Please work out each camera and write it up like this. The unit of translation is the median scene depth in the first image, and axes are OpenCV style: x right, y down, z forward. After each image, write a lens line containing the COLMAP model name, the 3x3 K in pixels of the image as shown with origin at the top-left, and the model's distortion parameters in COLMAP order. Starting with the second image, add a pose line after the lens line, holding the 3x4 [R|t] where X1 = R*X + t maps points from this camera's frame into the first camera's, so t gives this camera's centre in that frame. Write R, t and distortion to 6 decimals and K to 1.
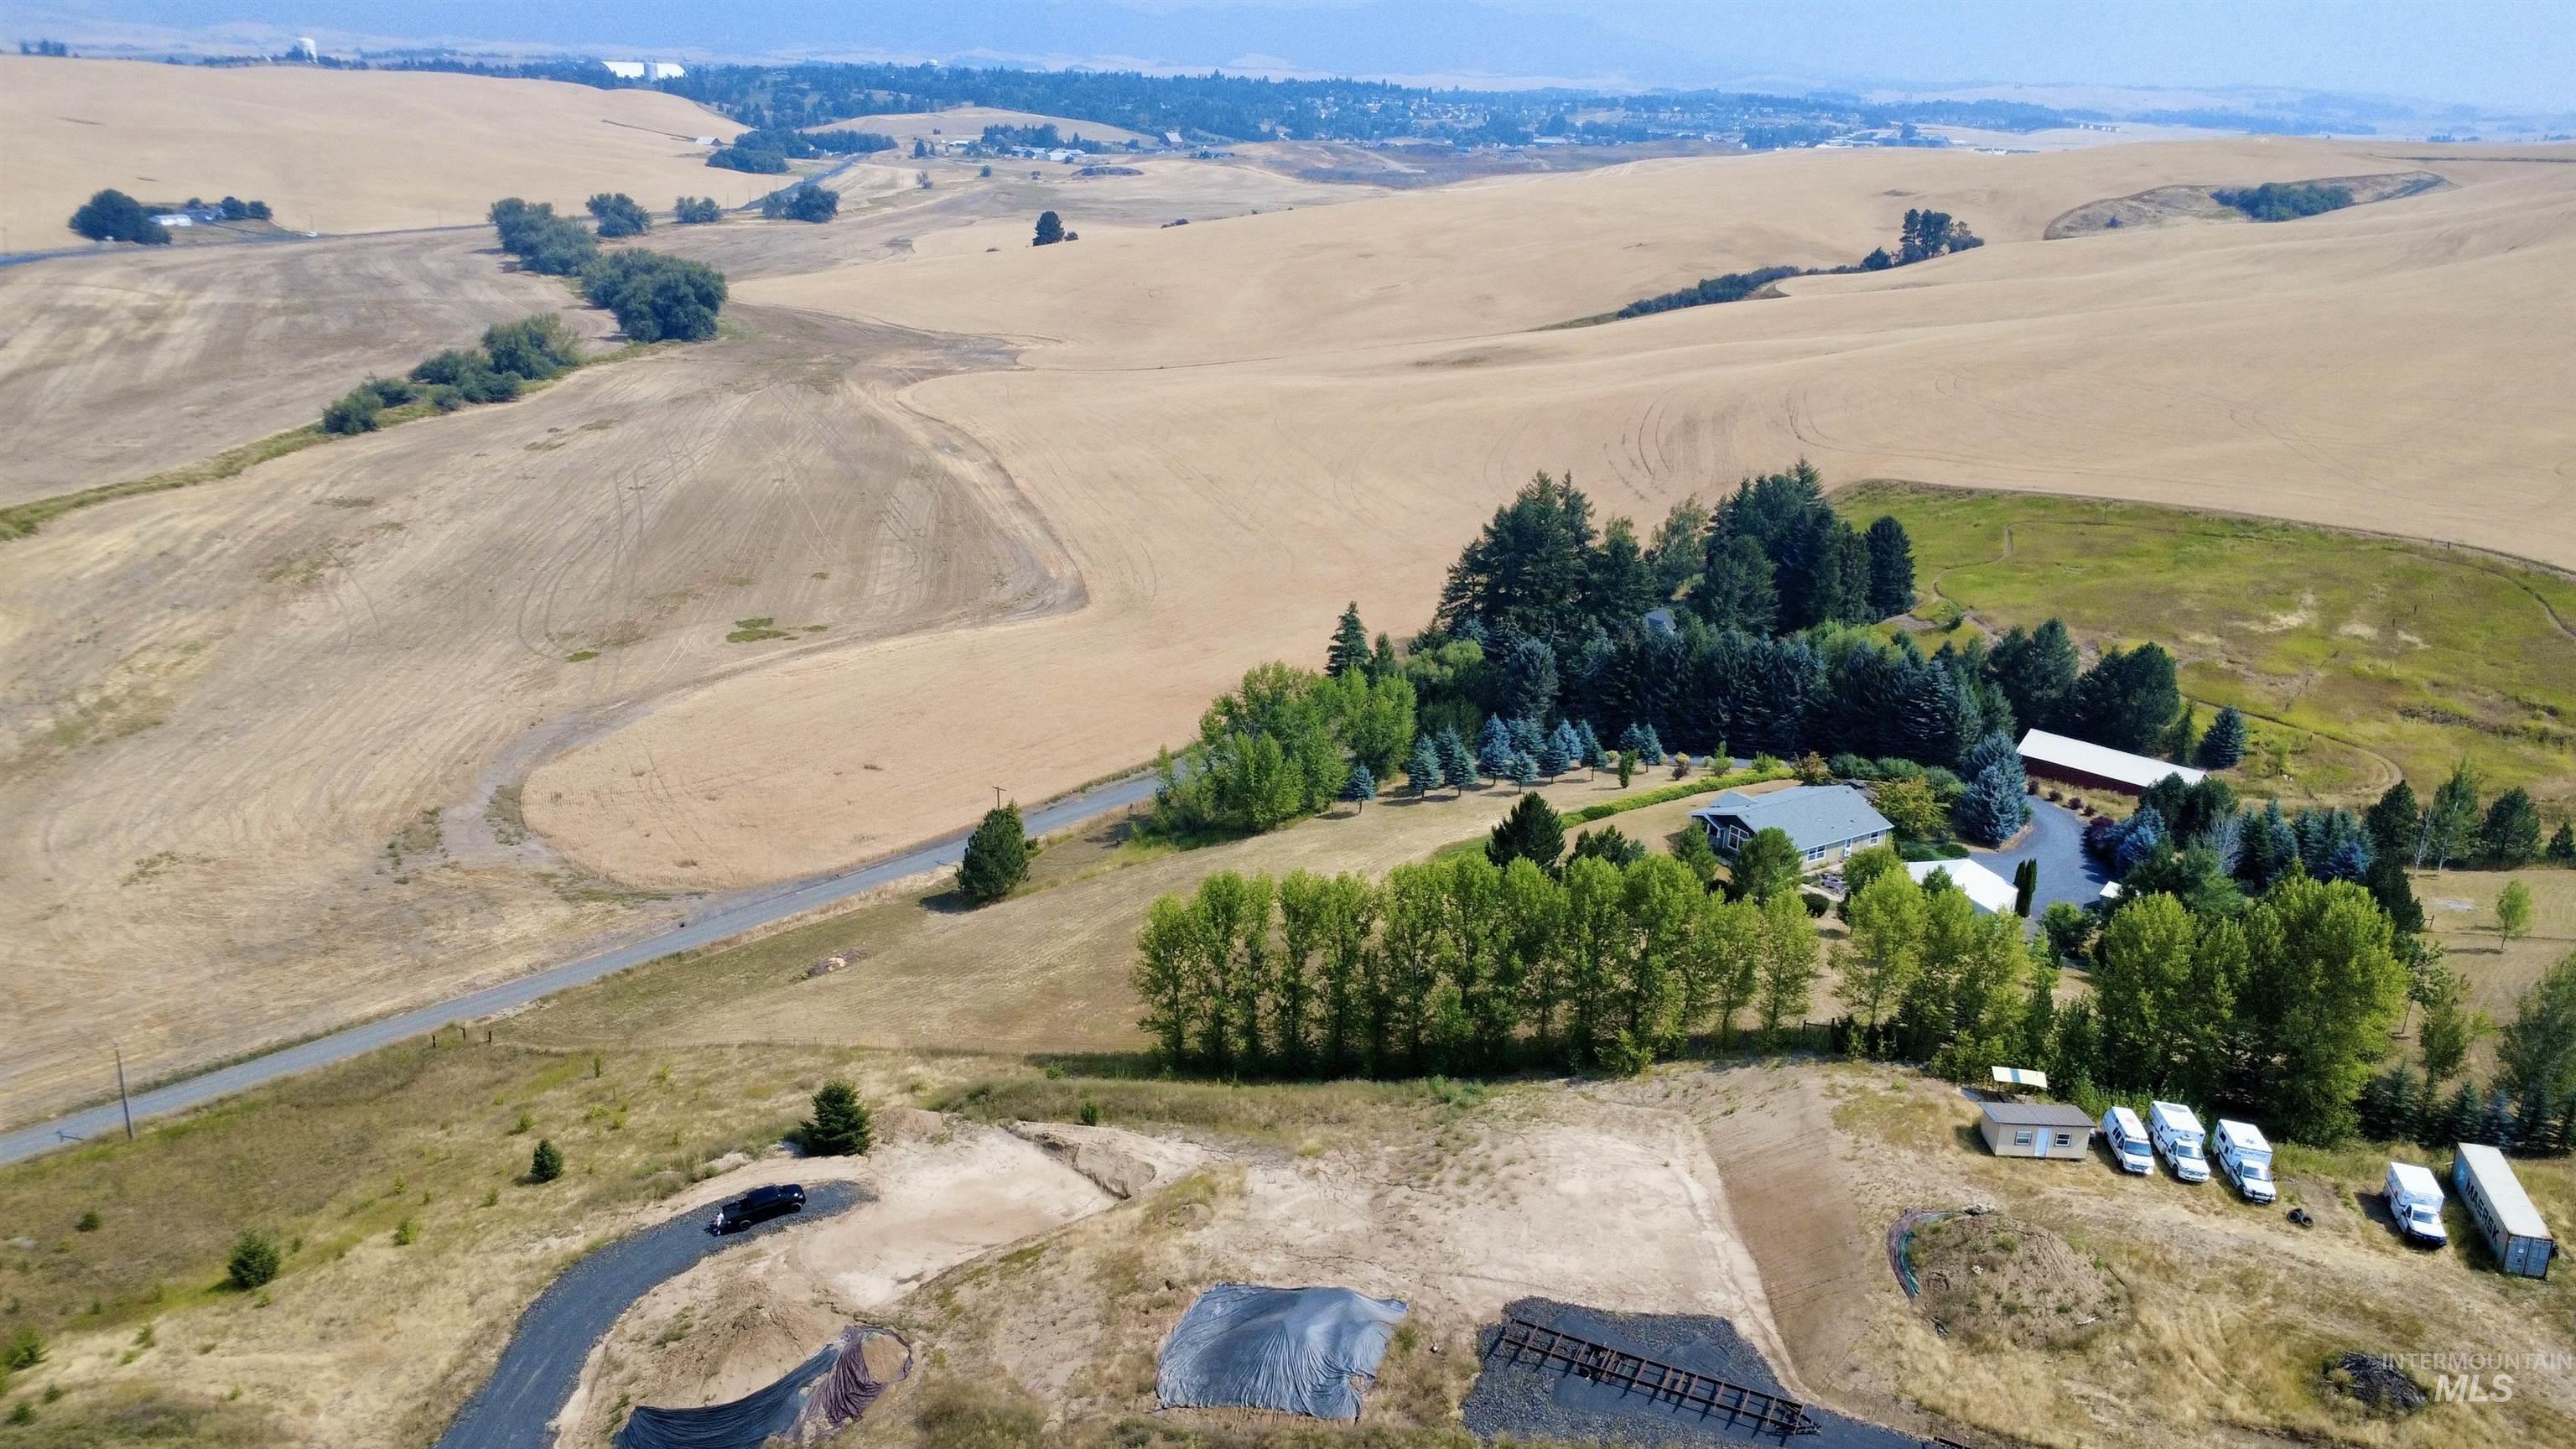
lens RADIAL K [[1941.2, 0, 1284.8], [0, 1941.2, 732.0], [0, 0, 1]] dist [0.006499, 0.000109]
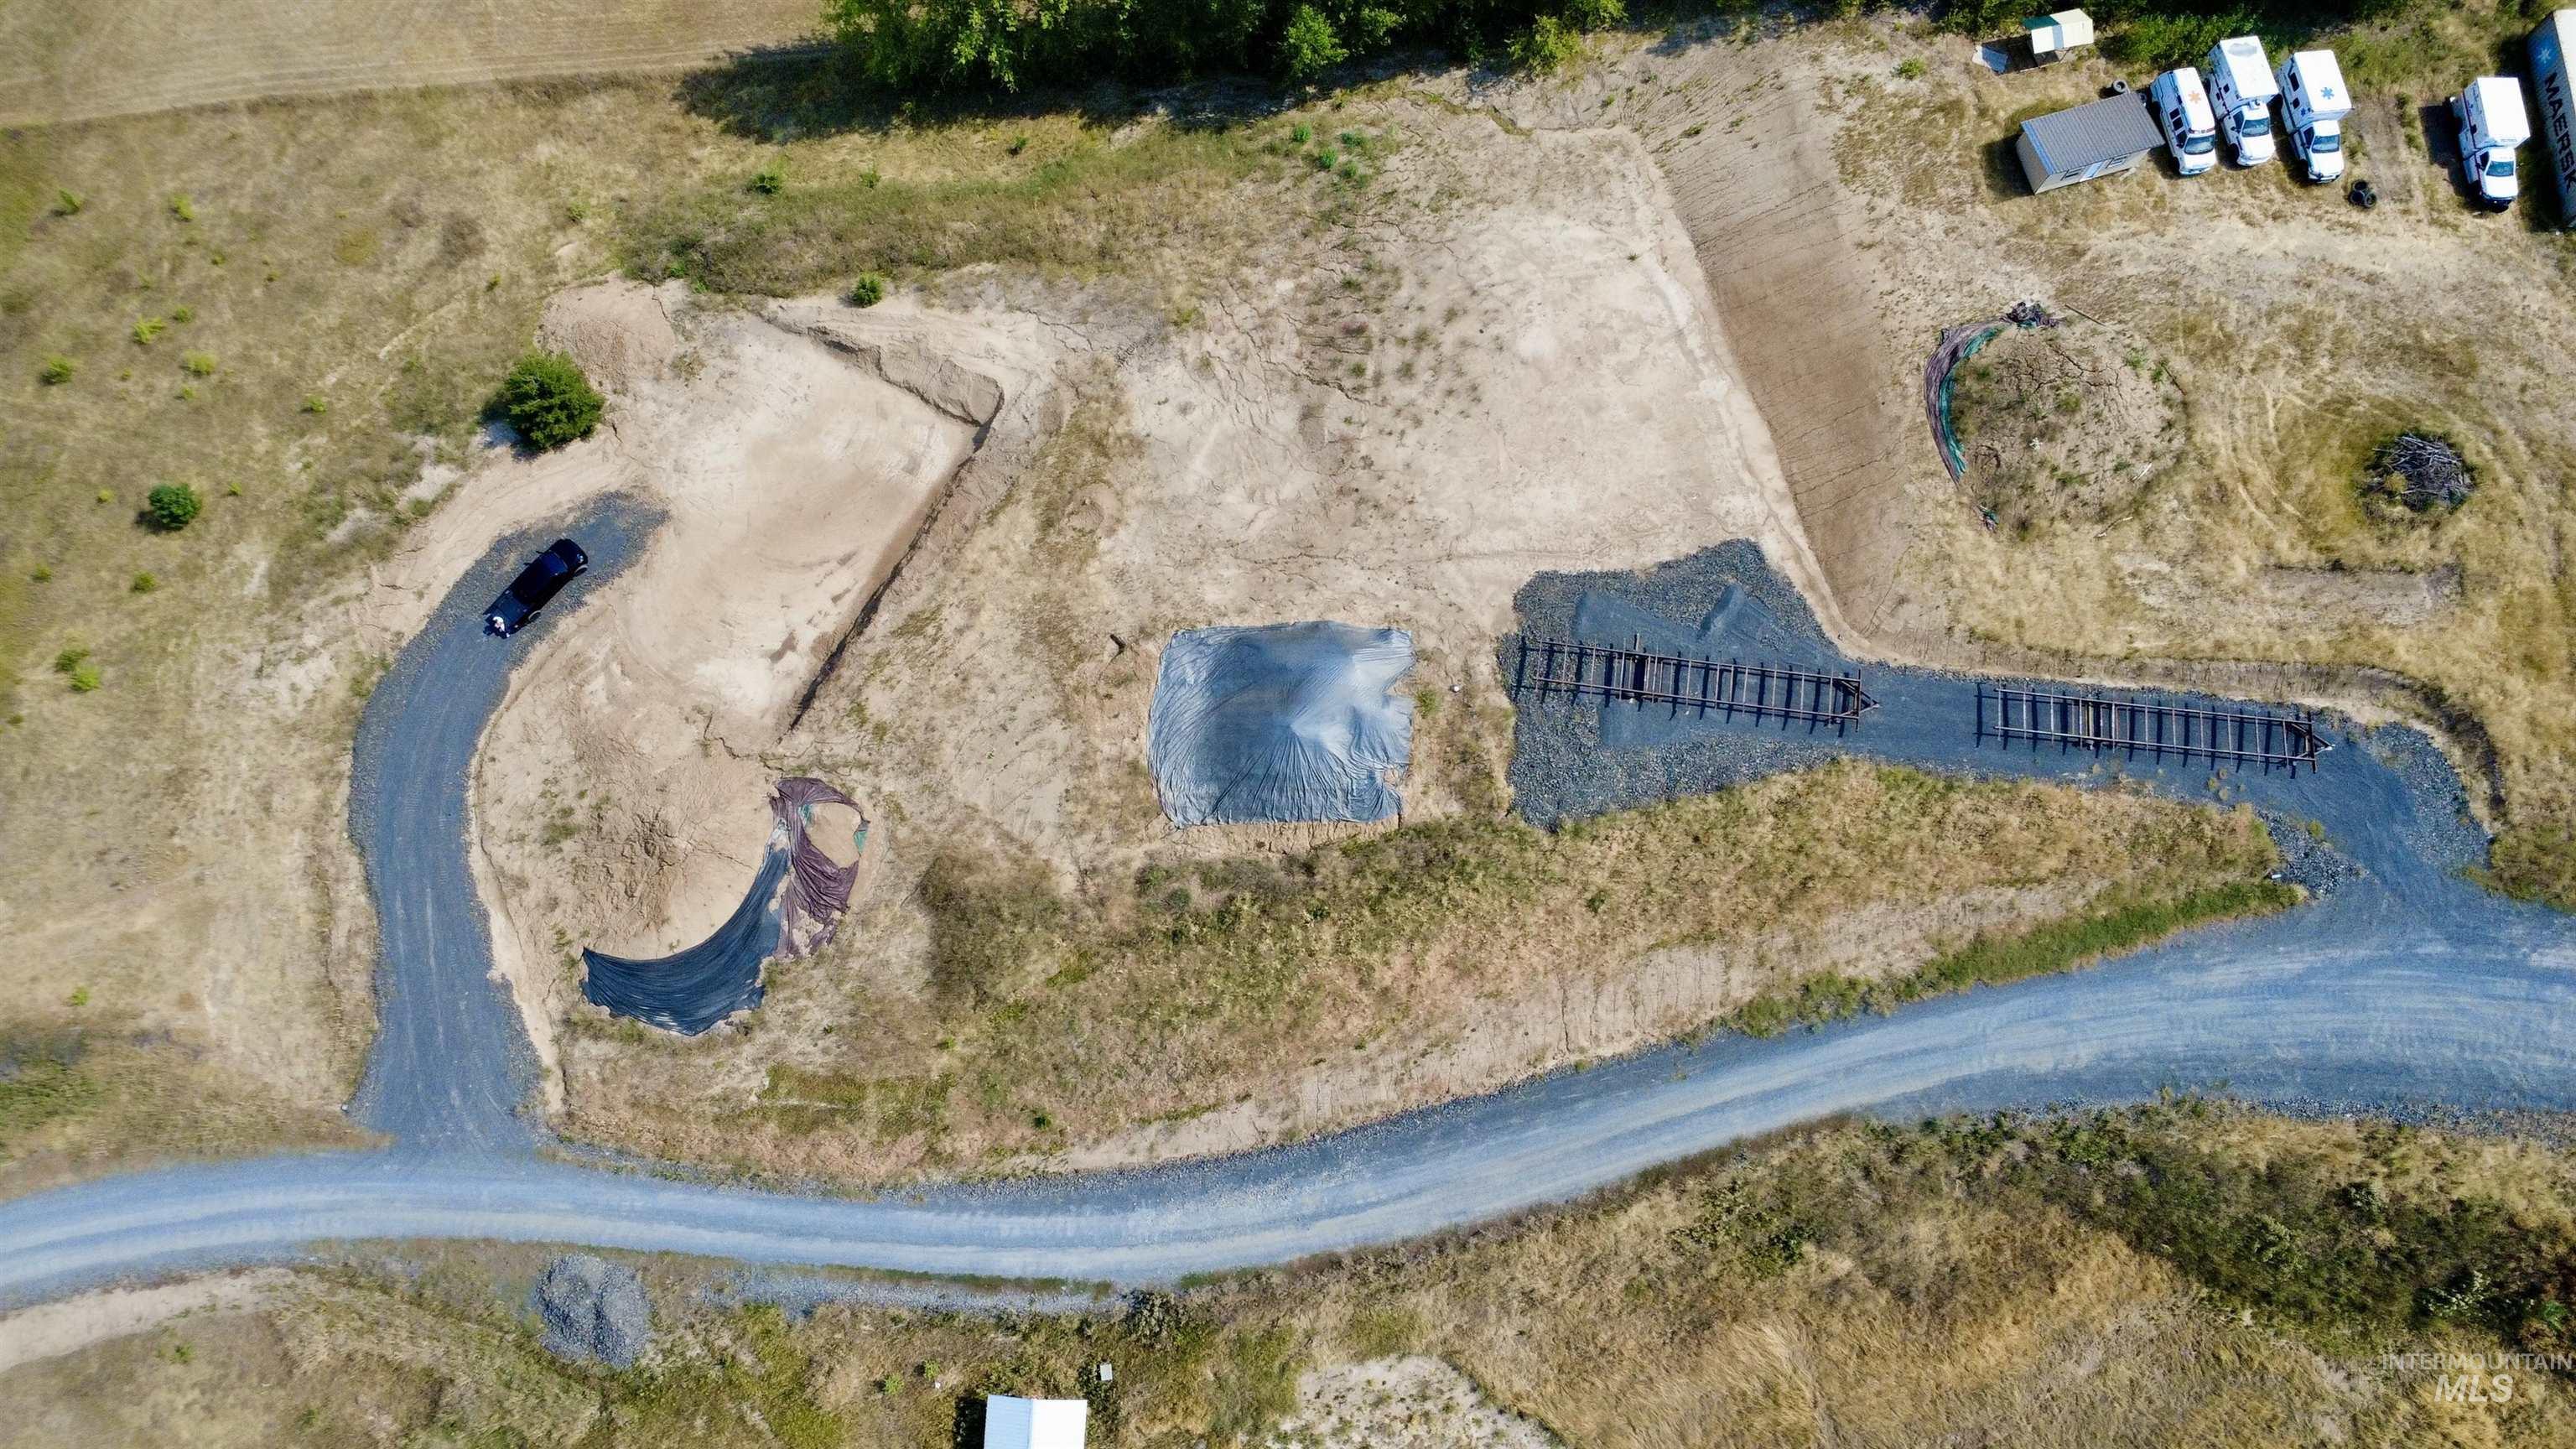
lens RADIAL K [[1941.2, 0, 1284.8], [0, 1941.2, 732.0], [0, 0, 1]] dist [0.006499, 0.000109]
pose [[0.951817, -0.298482, 0.070380, -0.033040], [0.099902, 0.518774, 0.849054, -0.219531], [-0.289939, -0.801113, 0.523597, 0.273166]]
